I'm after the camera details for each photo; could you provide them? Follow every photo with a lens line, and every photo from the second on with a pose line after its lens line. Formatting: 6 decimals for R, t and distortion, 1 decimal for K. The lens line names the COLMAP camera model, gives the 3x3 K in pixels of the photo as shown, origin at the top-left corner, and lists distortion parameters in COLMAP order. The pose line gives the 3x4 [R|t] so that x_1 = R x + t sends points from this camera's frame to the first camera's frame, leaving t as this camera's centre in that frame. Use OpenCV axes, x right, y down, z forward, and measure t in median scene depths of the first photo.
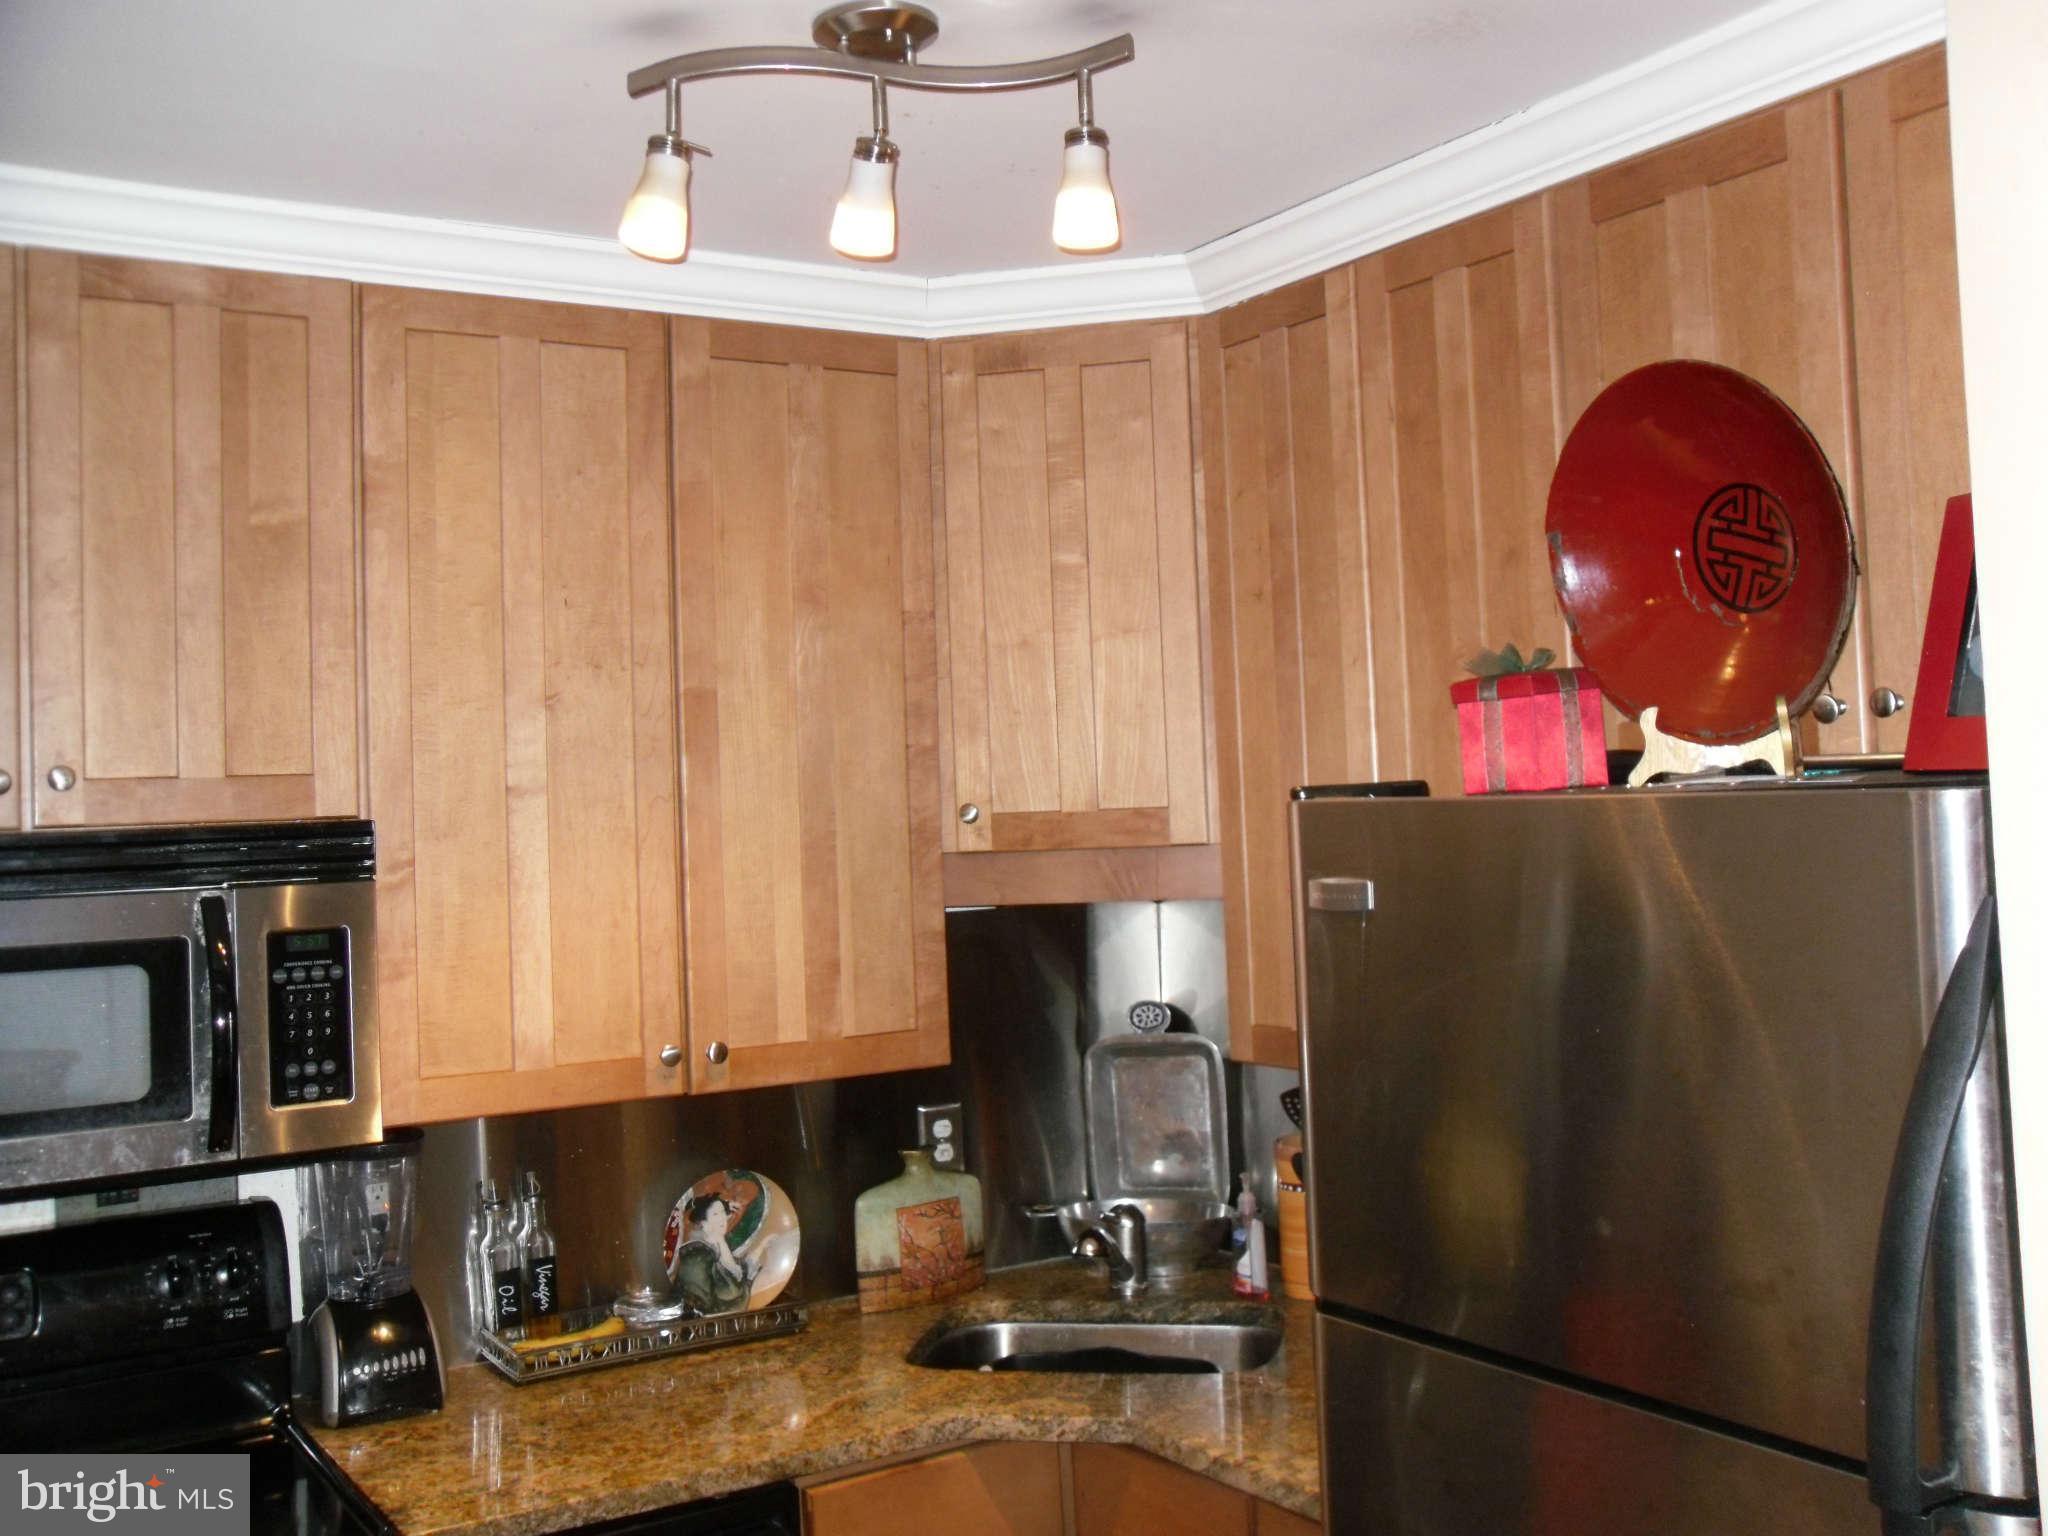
lens RADIAL K [[2071.7, 0, 1030.5], [0, 2071.7, 589.8], [0, 0, 1]] dist [-0.071482, 0.105651]
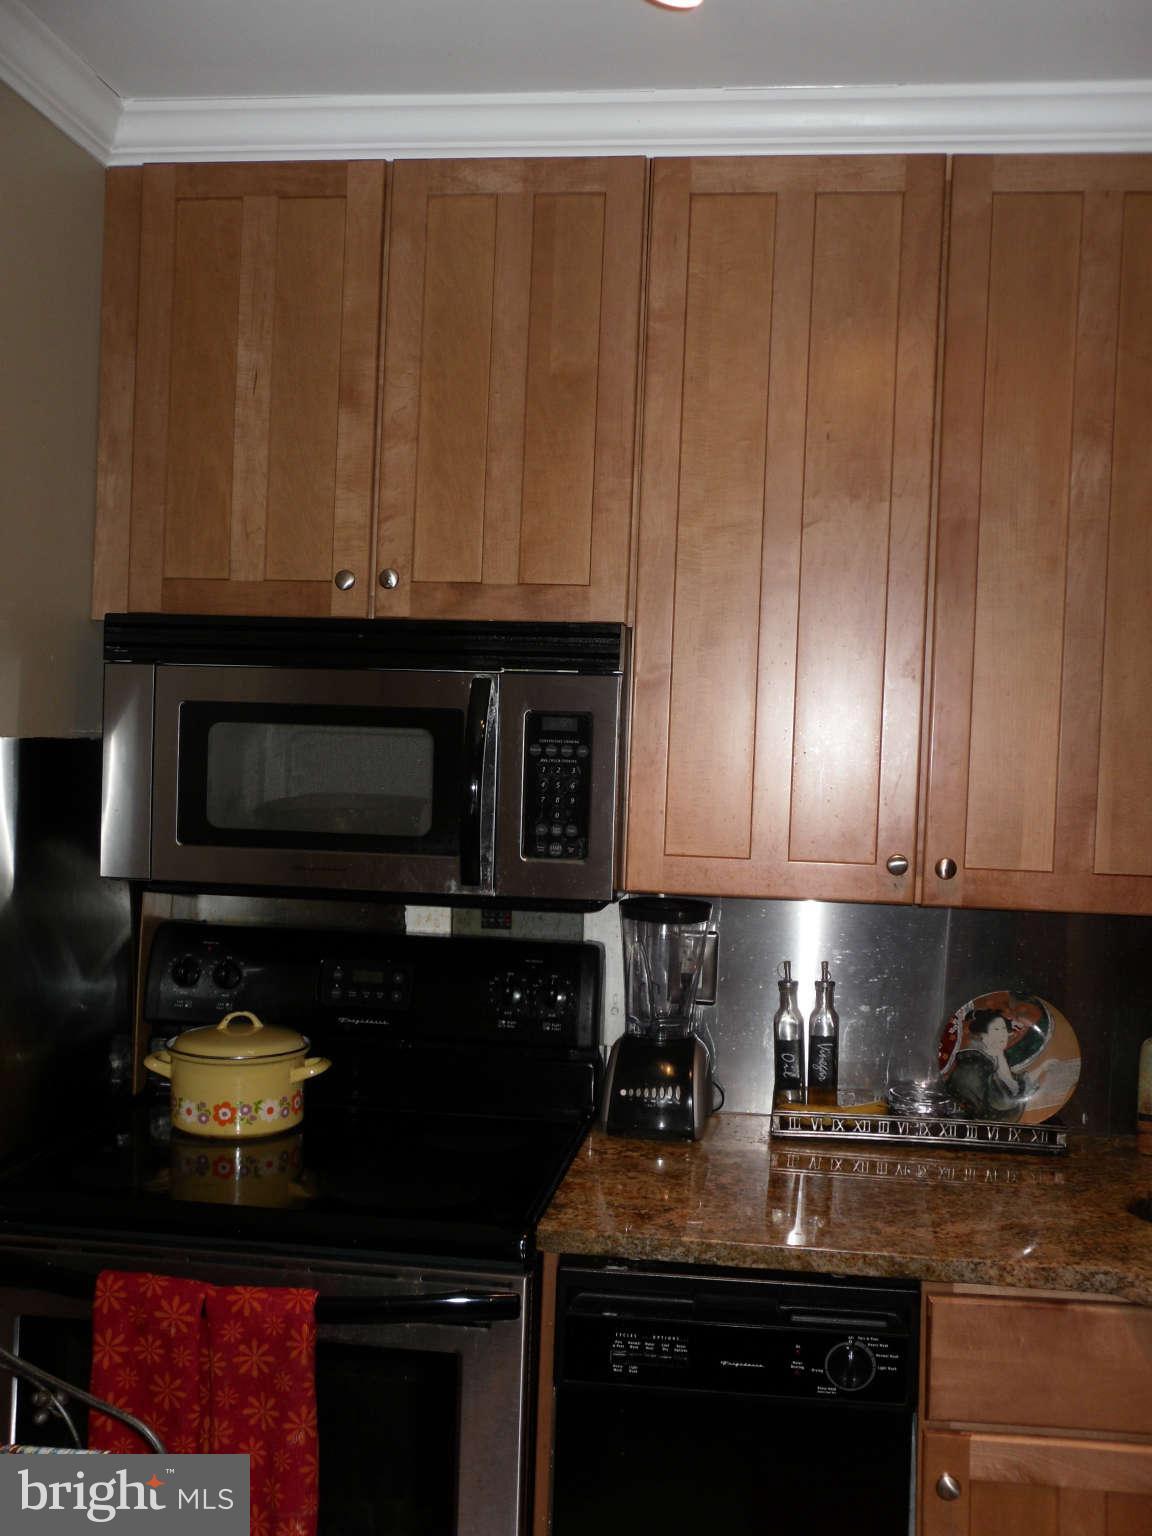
lens RADIAL K [[1601.7, 0, 368.7], [0, 1601.7, 696.0], [0, 0, 1]] dist [-0.064265, 0.104892]
pose [[0.765782, 0.065598, -0.639745, 0.130816], [0.001658, 0.994579, 0.103968, 0.054199], [0.643098, -0.080677, 0.761522, 0.210756]]
